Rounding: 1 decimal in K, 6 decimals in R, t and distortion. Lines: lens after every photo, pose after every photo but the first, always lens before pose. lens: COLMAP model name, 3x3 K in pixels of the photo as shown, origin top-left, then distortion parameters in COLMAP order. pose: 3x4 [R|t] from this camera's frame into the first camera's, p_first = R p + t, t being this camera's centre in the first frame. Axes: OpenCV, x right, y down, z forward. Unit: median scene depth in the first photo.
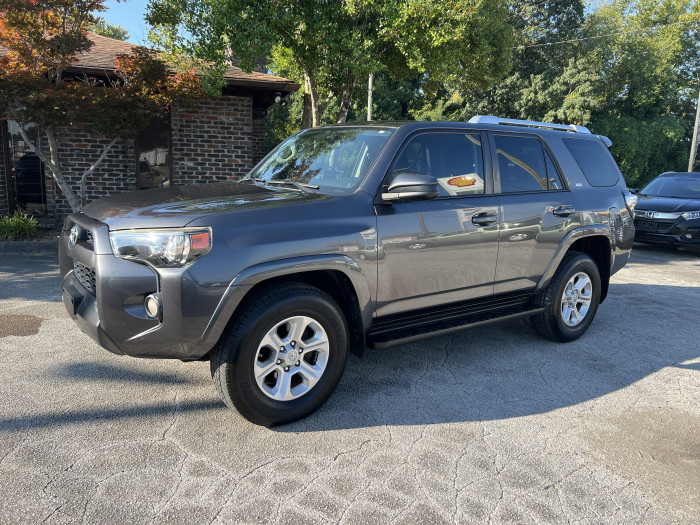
lens RADIAL K [[533.0, 0, 350.5], [0, 533.0, 258.8], [0, 0, 1]] dist [0.043067, -0.044864]
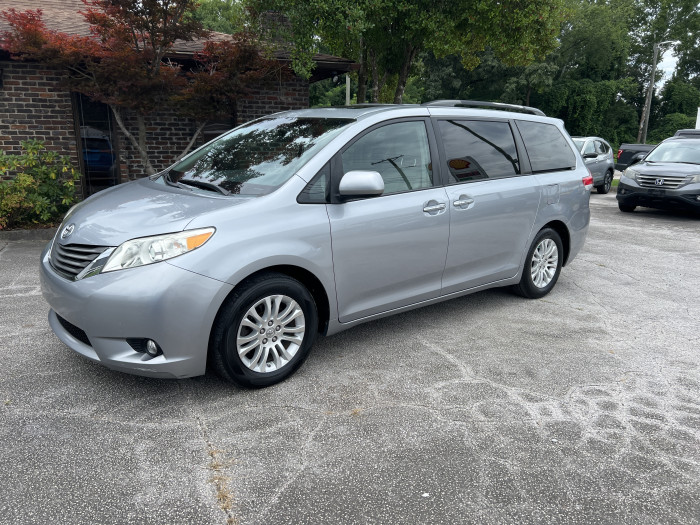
lens RADIAL K [[533.0, 0, 345.4], [0, 533.0, 268.2], [0, 0, 1]] dist [0.043067, -0.044864]
pose [[0.995823, -0.042896, 0.080604, -0.215386], [0.037335, 0.996899, 0.069276, -0.004151], [-0.083326, -0.065977, 0.994336, -0.053497]]
